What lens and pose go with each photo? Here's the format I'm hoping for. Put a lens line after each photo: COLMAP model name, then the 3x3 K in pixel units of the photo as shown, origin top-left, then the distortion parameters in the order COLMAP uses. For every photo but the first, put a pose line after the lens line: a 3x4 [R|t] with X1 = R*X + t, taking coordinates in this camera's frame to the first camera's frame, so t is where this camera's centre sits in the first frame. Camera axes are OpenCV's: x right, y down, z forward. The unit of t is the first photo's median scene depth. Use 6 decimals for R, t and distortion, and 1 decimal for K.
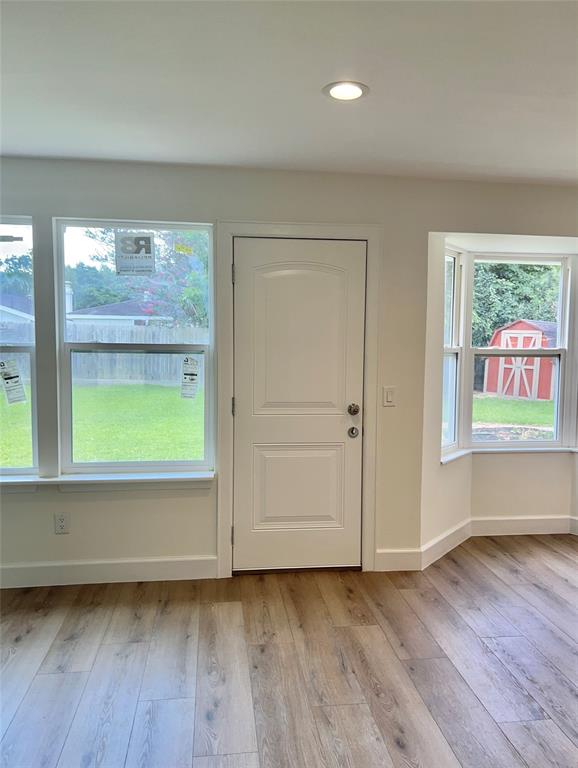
lens RADIAL K [[591.6, 0, 289.0], [0, 591.6, 384.0], [0, 0, 1]] dist [0.037535, -0.001823]
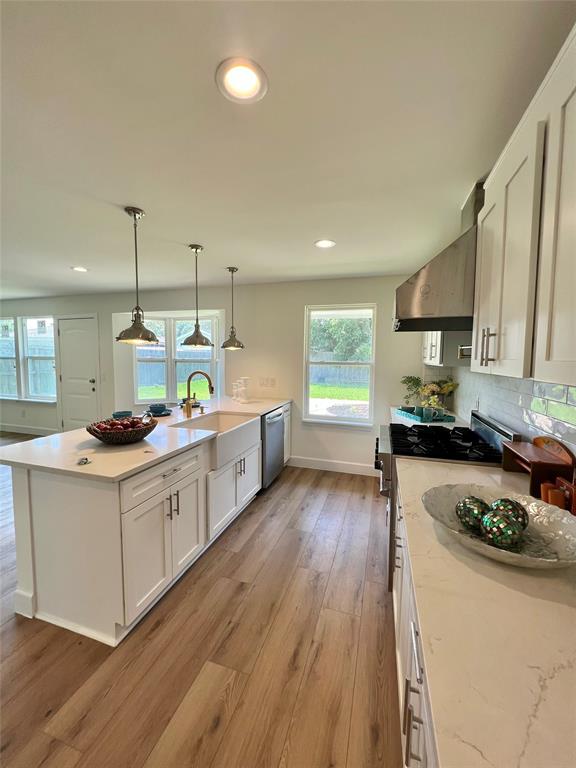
lens RADIAL K [[310.0, 0, 285.9], [0, 310.0, 380.9], [0, 0, 1]] dist [0.001037, 0.000218]
pose [[0.903665, 0.029540, -0.427219, 1.557513], [-0.035302, 0.999361, -0.005570, 0.021230], [0.426782, 0.020115, 0.904131, 0.111100]]
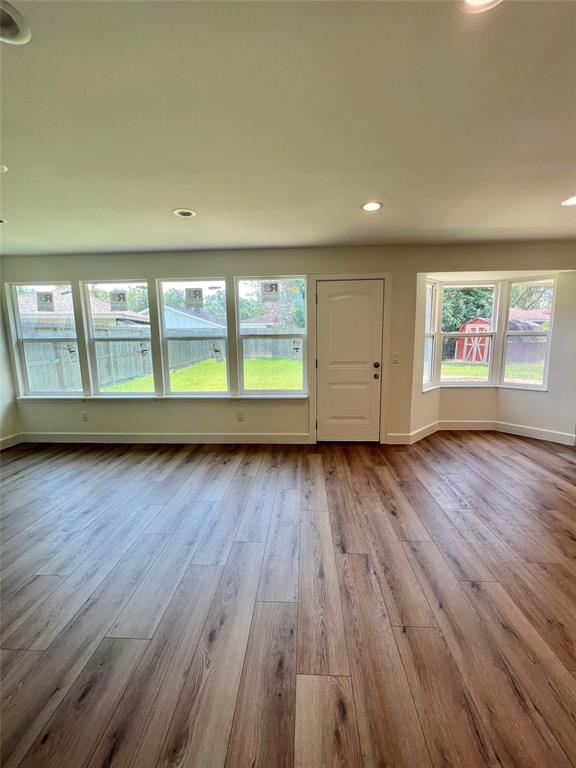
lens RADIAL K [[310.0, 0, 285.9], [0, 310.0, 380.9], [0, 0, 1]] dist [0.001037, 0.000218]
pose [[0.981849, 0.003573, -0.189629, 0.007023], [0.010407, 0.997301, 0.072677, 0.018407], [0.189377, -0.073331, 0.979162, -0.097305]]
